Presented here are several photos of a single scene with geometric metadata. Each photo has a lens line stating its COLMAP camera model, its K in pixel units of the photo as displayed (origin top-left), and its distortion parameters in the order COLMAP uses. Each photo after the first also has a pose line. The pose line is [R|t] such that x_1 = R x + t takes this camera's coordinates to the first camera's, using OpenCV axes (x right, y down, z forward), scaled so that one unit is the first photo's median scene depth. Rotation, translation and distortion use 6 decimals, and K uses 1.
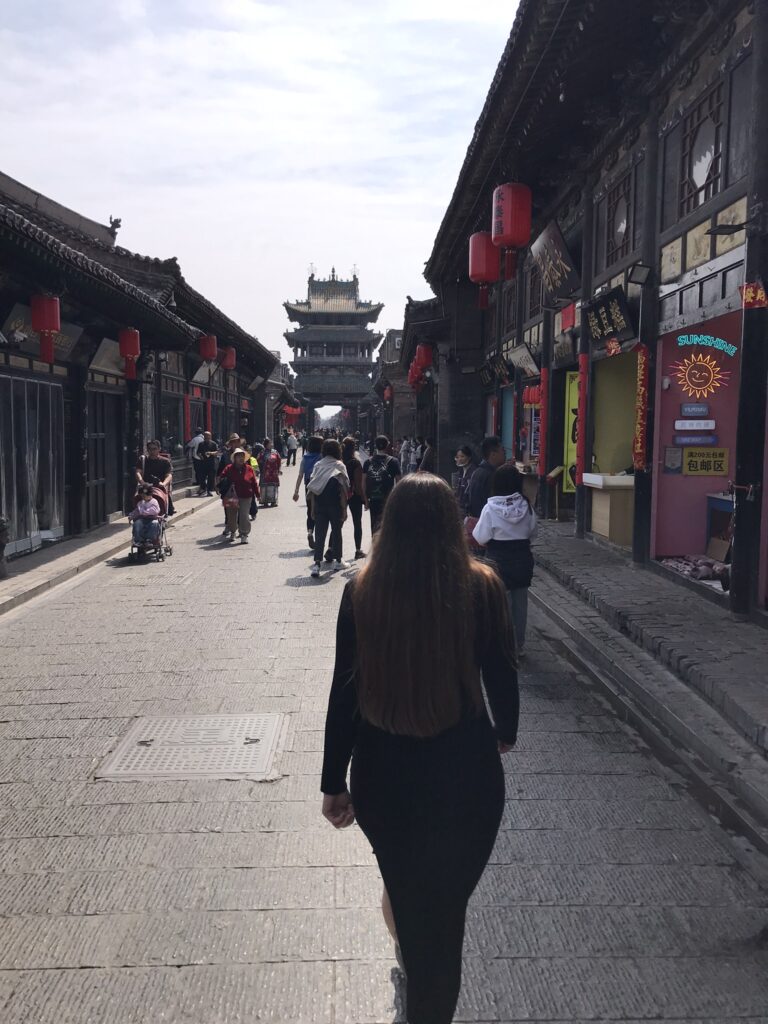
lens RADIAL K [[836.8, 0, 384.3], [0, 836.8, 537.3], [0, 0, 1]] dist [0.061857, -0.304147]
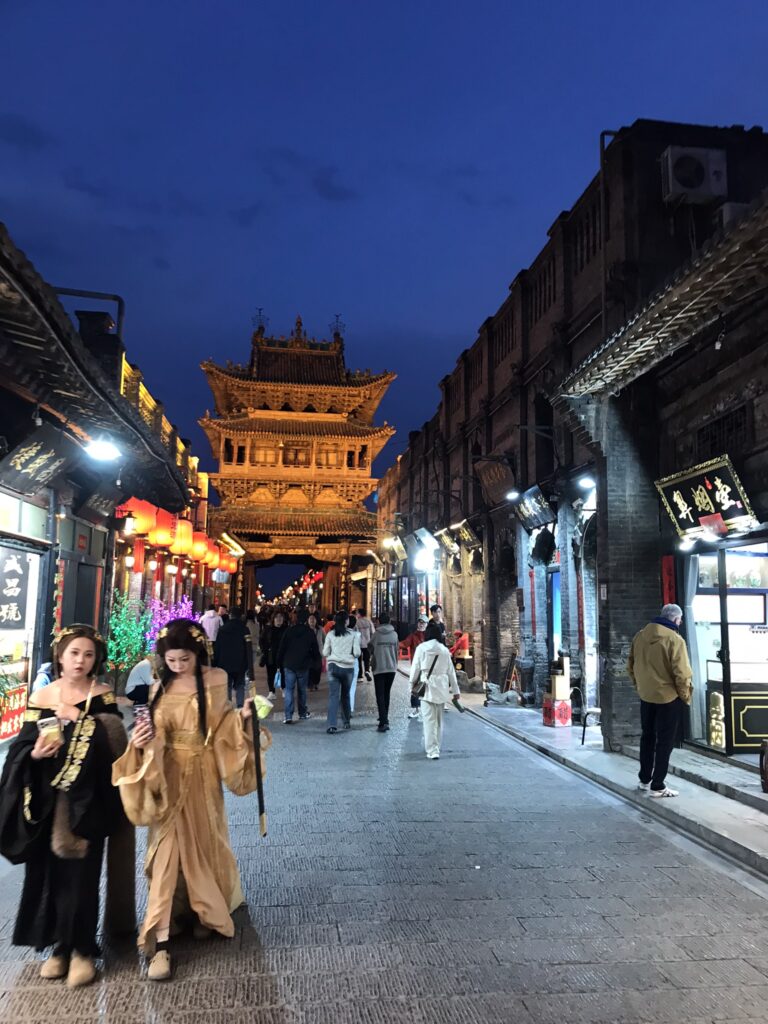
lens RADIAL K [[851.6, 0, 415.1], [0, 851.6, 517.1], [0, 0, 1]] dist [0.108239, -0.000537]
pose [[0.995323, 0.015584, 0.095335, -0.047539], [0.006940, 0.972816, -0.231477, -0.078191], [-0.096350, 0.231057, 0.968158, 0.617286]]
